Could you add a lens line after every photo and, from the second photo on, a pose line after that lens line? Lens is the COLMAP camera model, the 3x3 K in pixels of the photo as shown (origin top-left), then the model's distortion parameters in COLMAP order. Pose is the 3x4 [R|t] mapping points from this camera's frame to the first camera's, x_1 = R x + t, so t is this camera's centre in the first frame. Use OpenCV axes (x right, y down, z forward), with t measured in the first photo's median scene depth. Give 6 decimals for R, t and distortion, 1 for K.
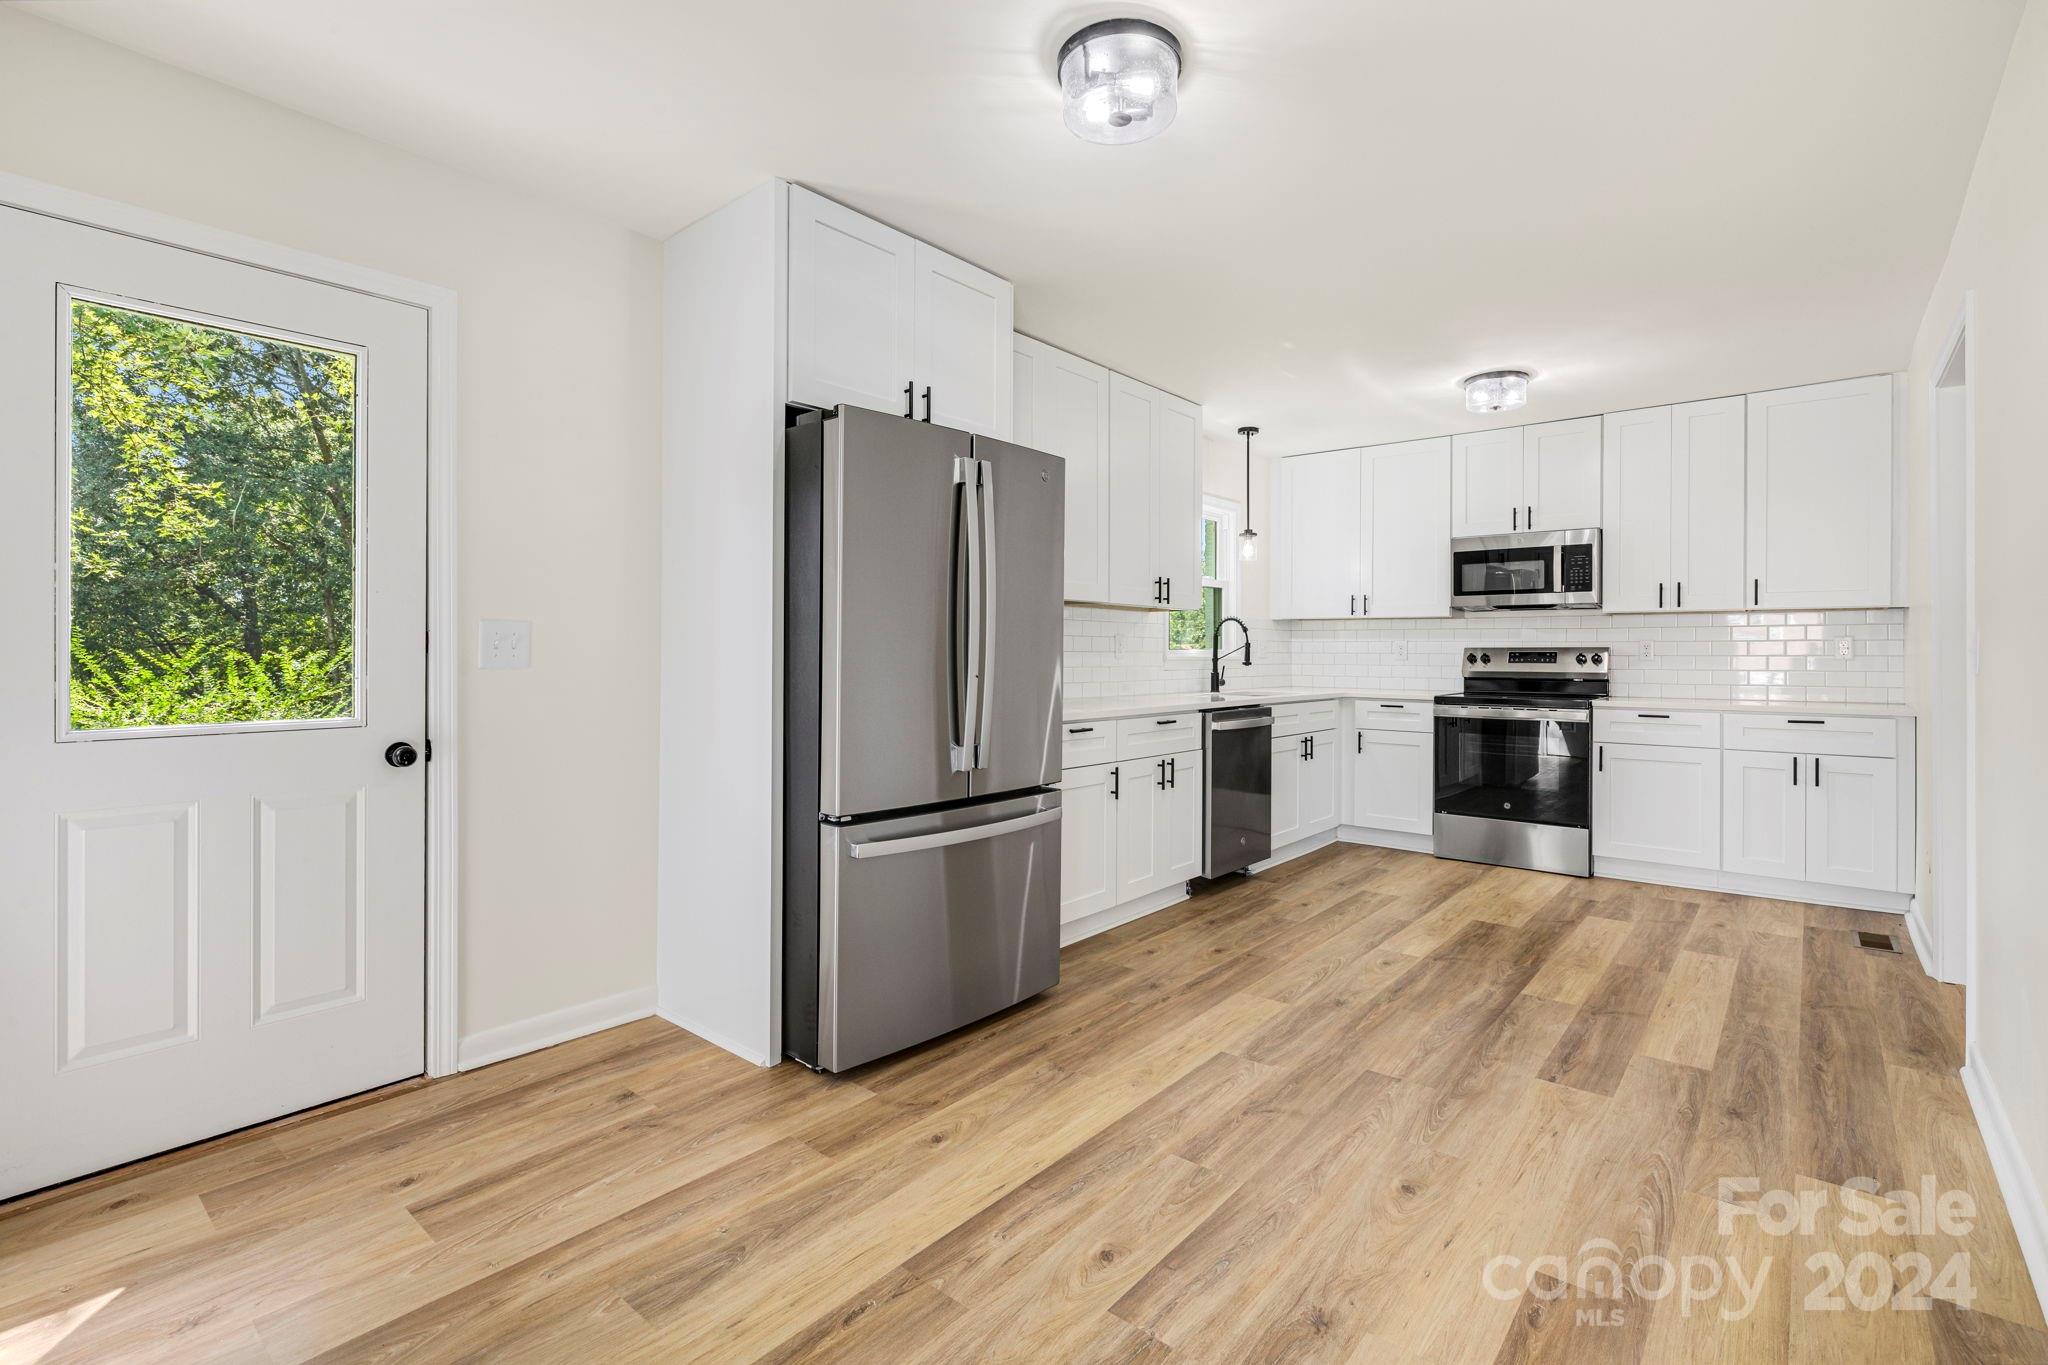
lens RADIAL K [[918.4, 0, 1032.7], [0, 918.4, 650.1], [0, 0, 1]] dist [-0.001980, 0.000595]
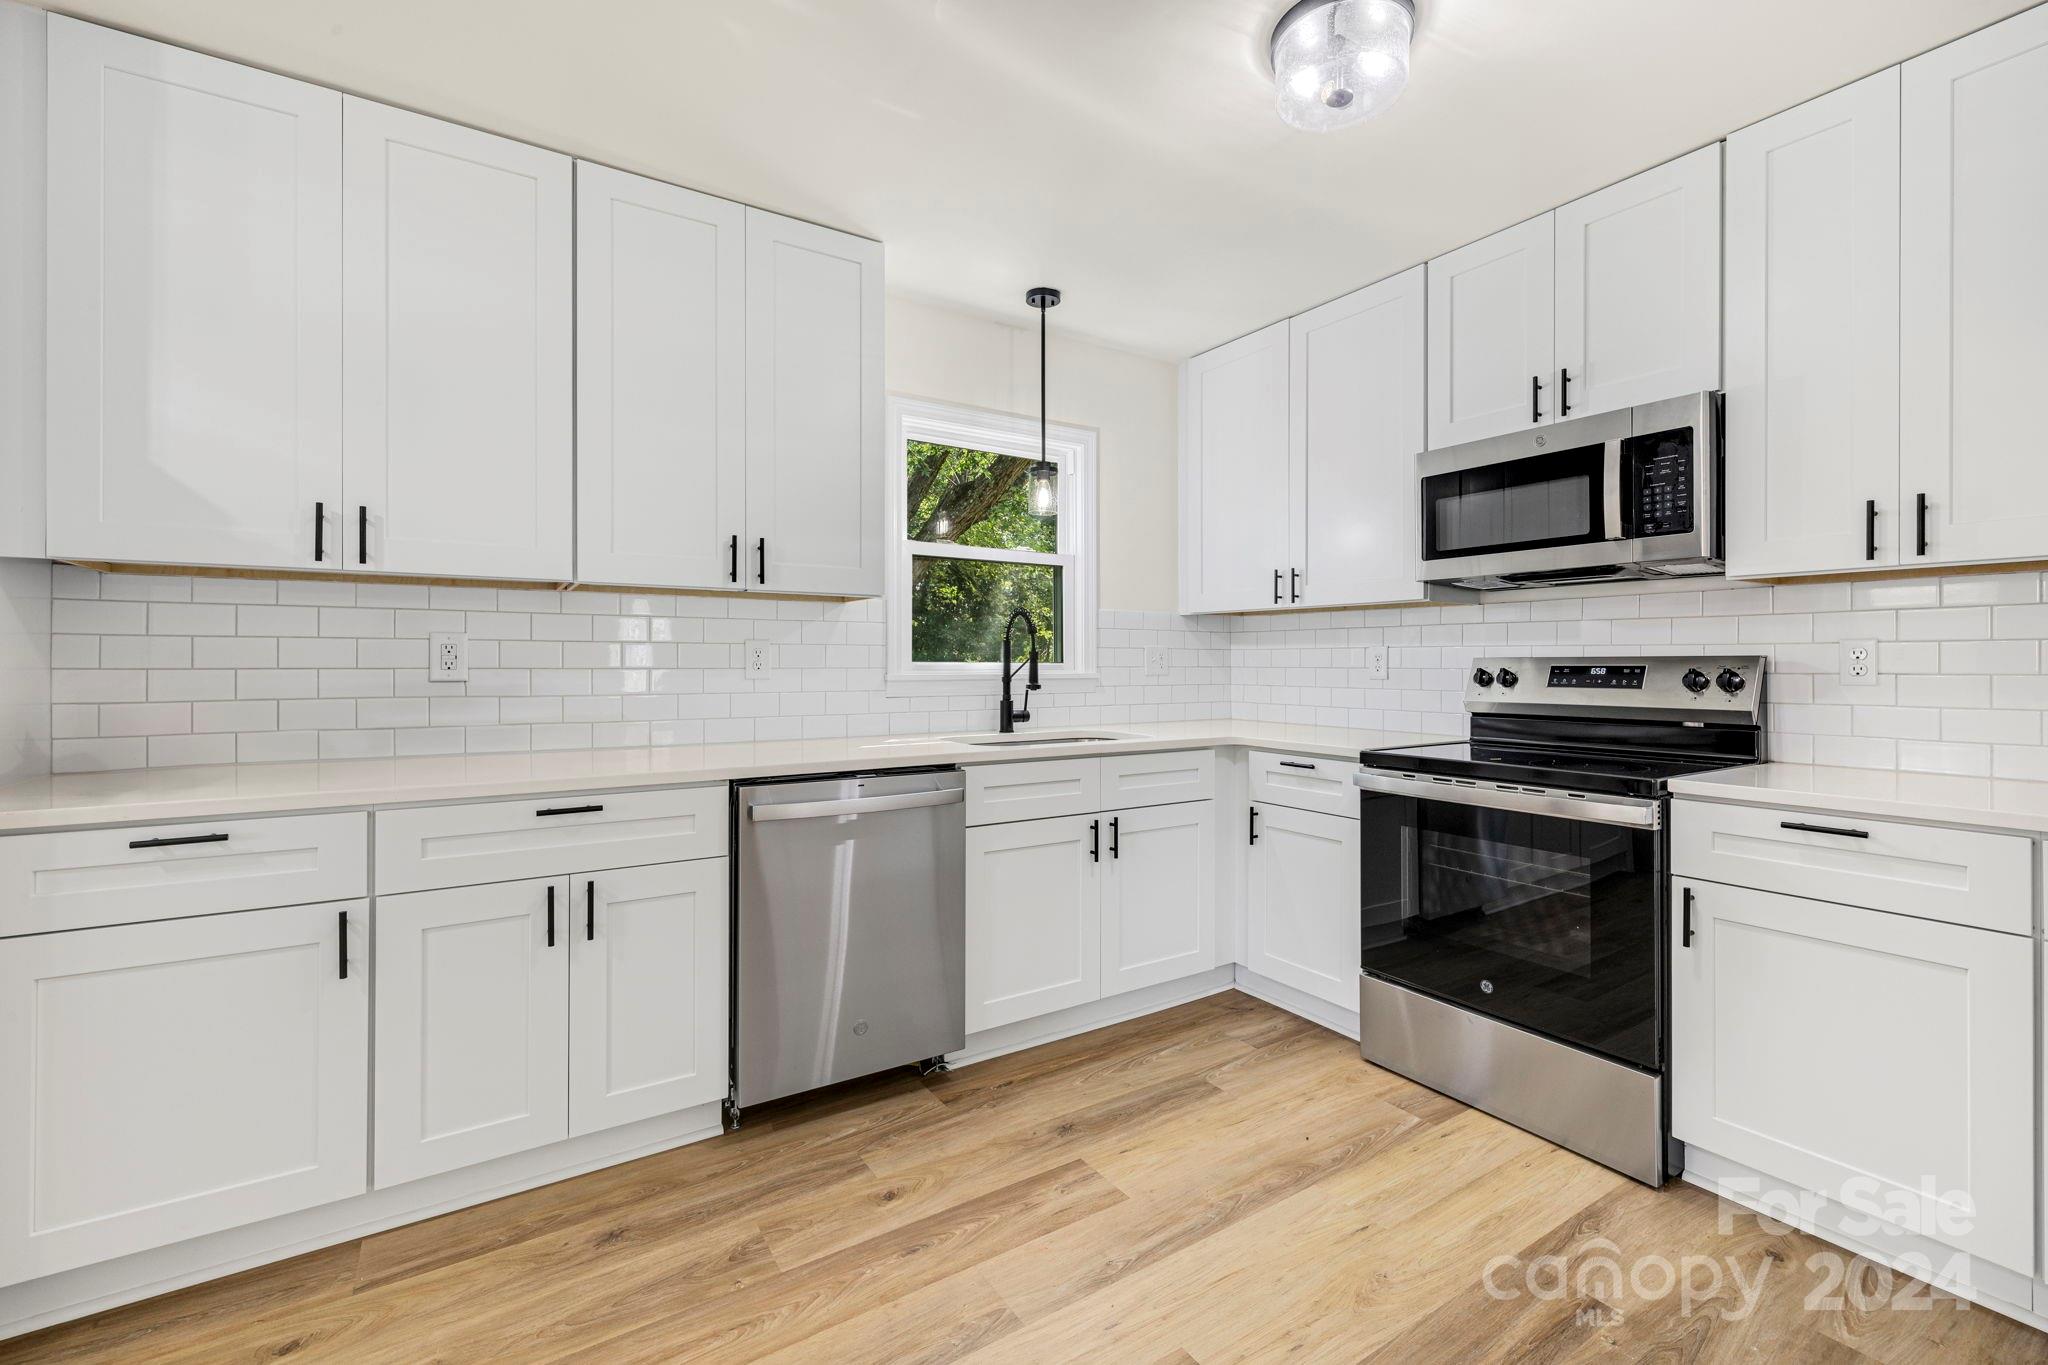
lens RADIAL K [[863.5, 0, 1022.6], [0, 863.5, 660.9], [0, 0, 1]] dist [0.000621, 0.000460]
pose [[0.955562, -0.004364, -0.294756, 0.479795], [0.004535, 0.999990, -0.000101, -0.002708], [0.294754, -0.001240, 0.955572, 0.568487]]
